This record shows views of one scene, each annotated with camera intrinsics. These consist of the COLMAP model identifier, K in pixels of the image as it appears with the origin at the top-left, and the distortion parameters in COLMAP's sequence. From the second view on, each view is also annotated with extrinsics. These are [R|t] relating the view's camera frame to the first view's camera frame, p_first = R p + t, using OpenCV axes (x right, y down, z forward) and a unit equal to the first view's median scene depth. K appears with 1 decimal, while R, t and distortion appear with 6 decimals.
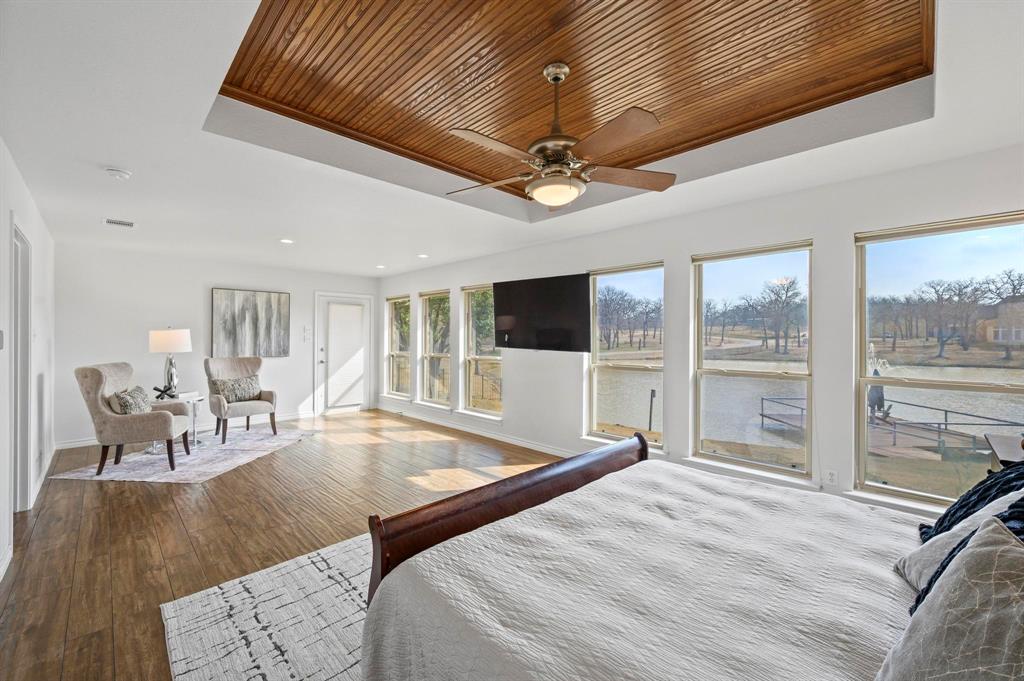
lens RADIAL K [[411.5, 0, 512.6], [0, 411.5, 337.4], [0, 0, 1]] dist [0.000598, 0.000526]
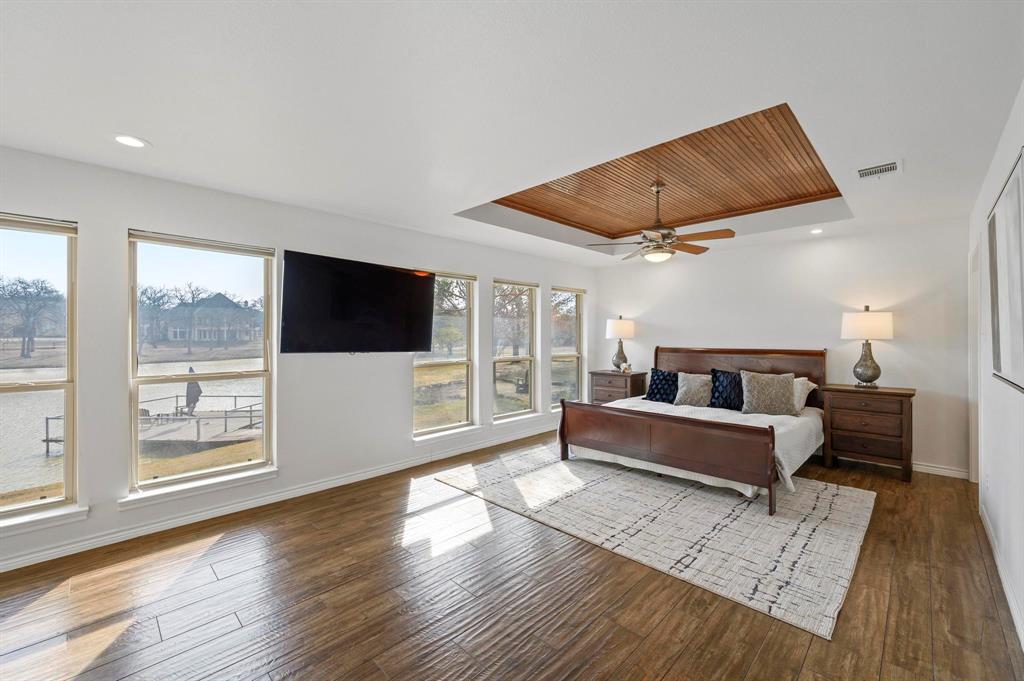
lens RADIAL K [[411.5, 0, 514.4], [0, 411.5, 337.8], [0, 0, 1]] dist [0.000598, 0.000526]
pose [[-0.003462, -0.005346, 0.999980, -0.666427], [0.003537, 0.999979, 0.005358, -0.001424], [-0.999988, 0.003555, -0.003443, 0.645073]]
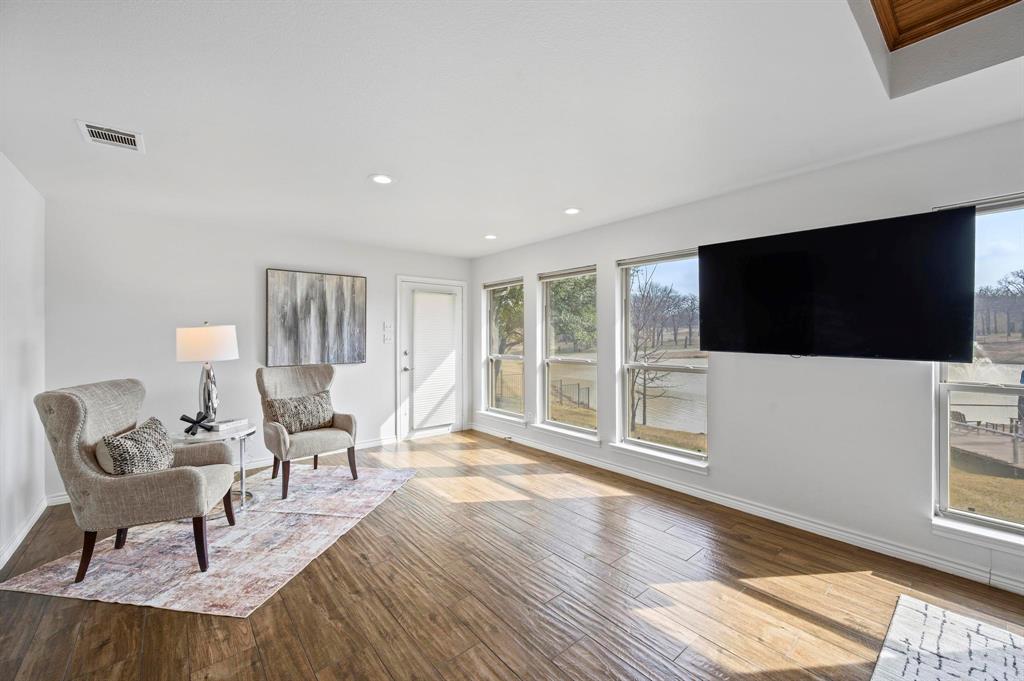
lens RADIAL K [[411.5, 0, 520.8], [0, 411.5, 335.1], [0, 0, 1]] dist [0.000598, 0.000526]
pose [[0.997113, -0.006836, -0.075624, -0.262742], [0.006660, 0.999975, -0.002573, 0.000383], [0.075640, 0.002062, 0.997133, 0.356506]]
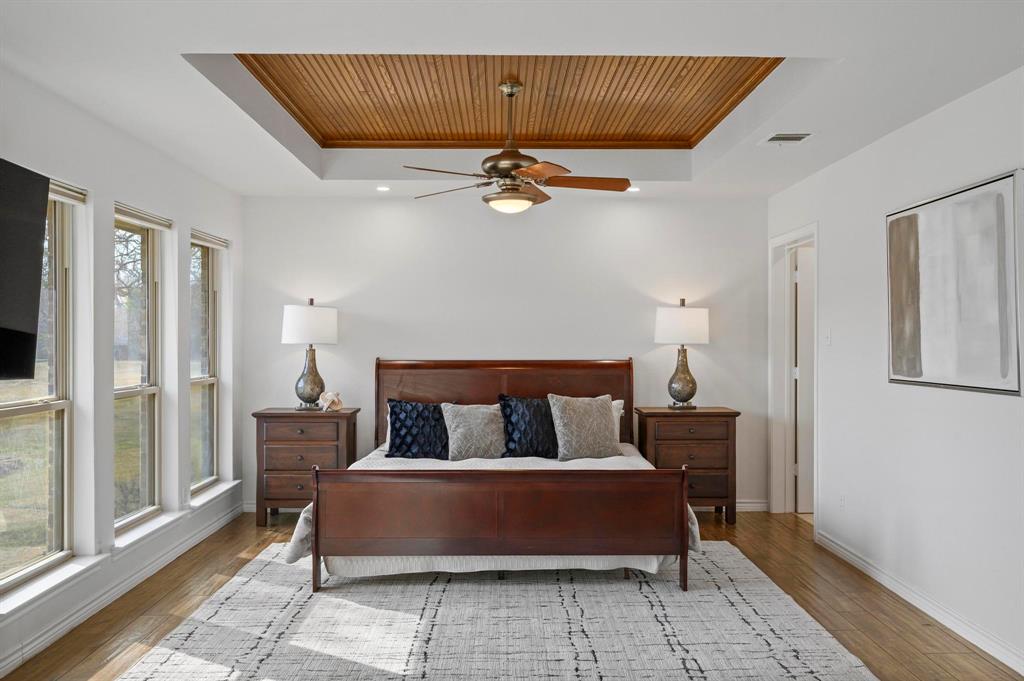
lens RADIAL K [[883.3, 0, 496.3], [0, 883.3, 347.0], [0, 0, 1]] dist [-0.012983, 0.017488]
pose [[-0.705012, -0.009993, 0.709125, -0.583906], [-0.000235, 0.999904, 0.013858, -0.005106], [-0.709195, 0.009604, -0.704947, 1.037085]]
